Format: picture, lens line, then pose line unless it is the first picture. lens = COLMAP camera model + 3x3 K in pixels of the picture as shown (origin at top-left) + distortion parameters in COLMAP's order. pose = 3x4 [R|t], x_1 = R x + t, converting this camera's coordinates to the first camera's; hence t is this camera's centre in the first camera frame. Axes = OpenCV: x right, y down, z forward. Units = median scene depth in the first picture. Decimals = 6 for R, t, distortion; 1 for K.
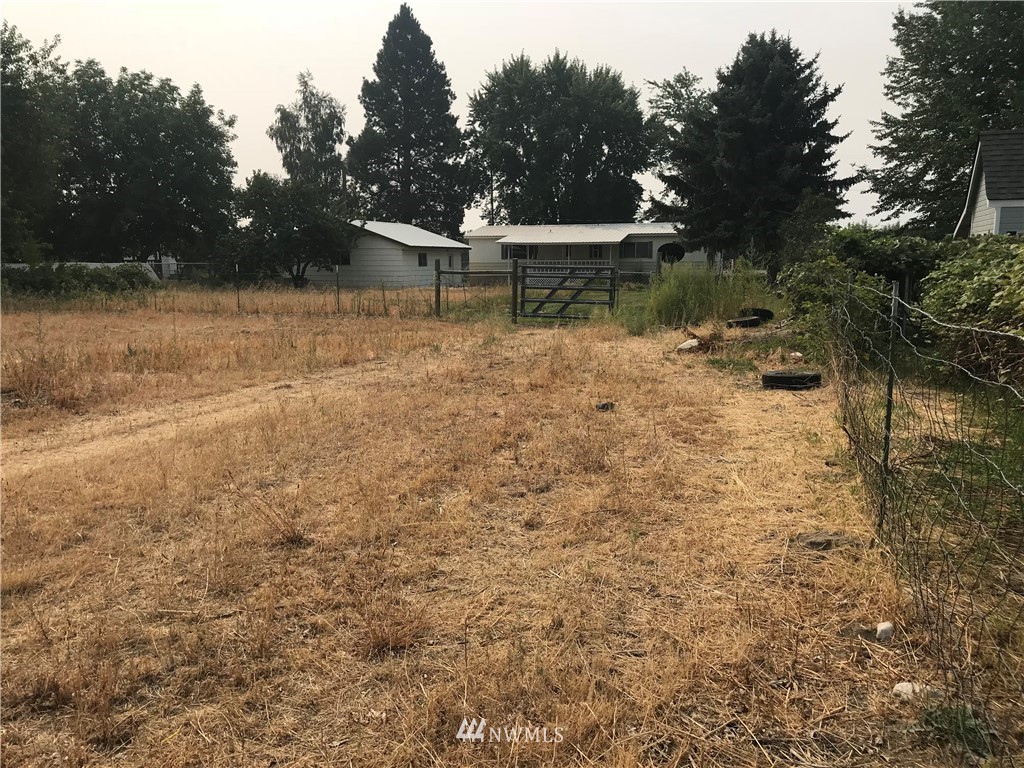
lens RADIAL K [[841.0, 0, 508.0], [0, 841.0, 382.0], [0, 0, 1]] dist [0.059205, -0.019344]
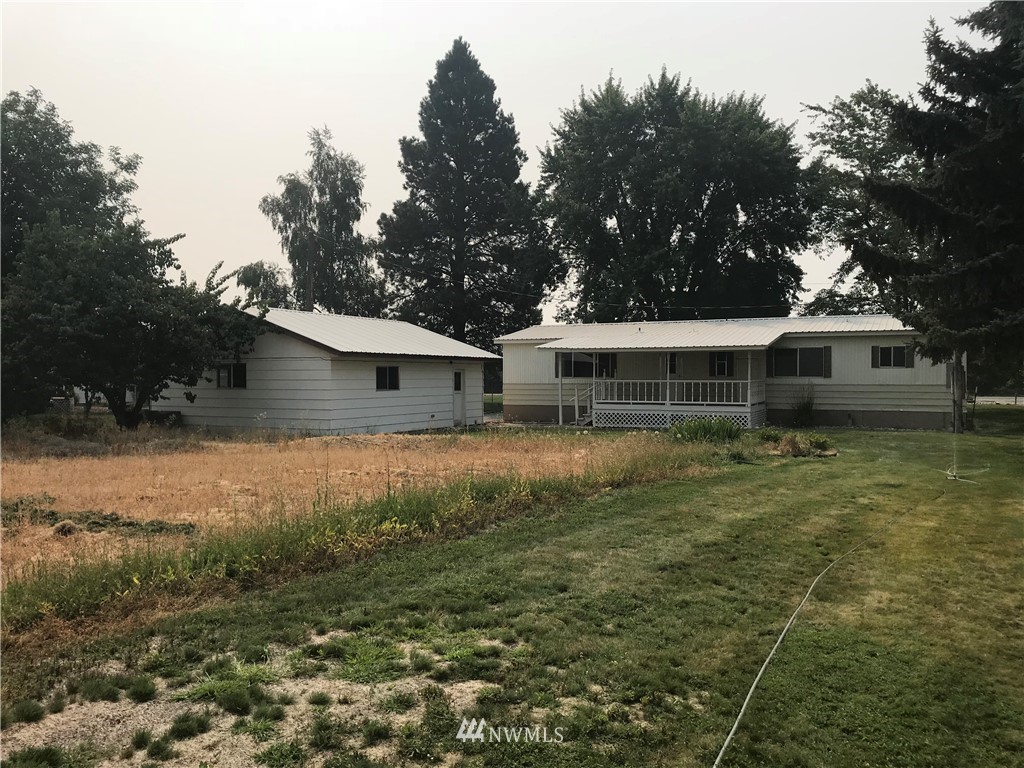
lens RADIAL K [[841.0, 0, 516.8], [0, 841.0, 377.9], [0, 0, 1]] dist [0.059205, -0.019344]
pose [[0.987892, 0.001661, -0.155137, 0.044277], [-0.024257, 0.989299, -0.143875, -0.048942], [0.153238, 0.145896, 0.977360, 0.339495]]
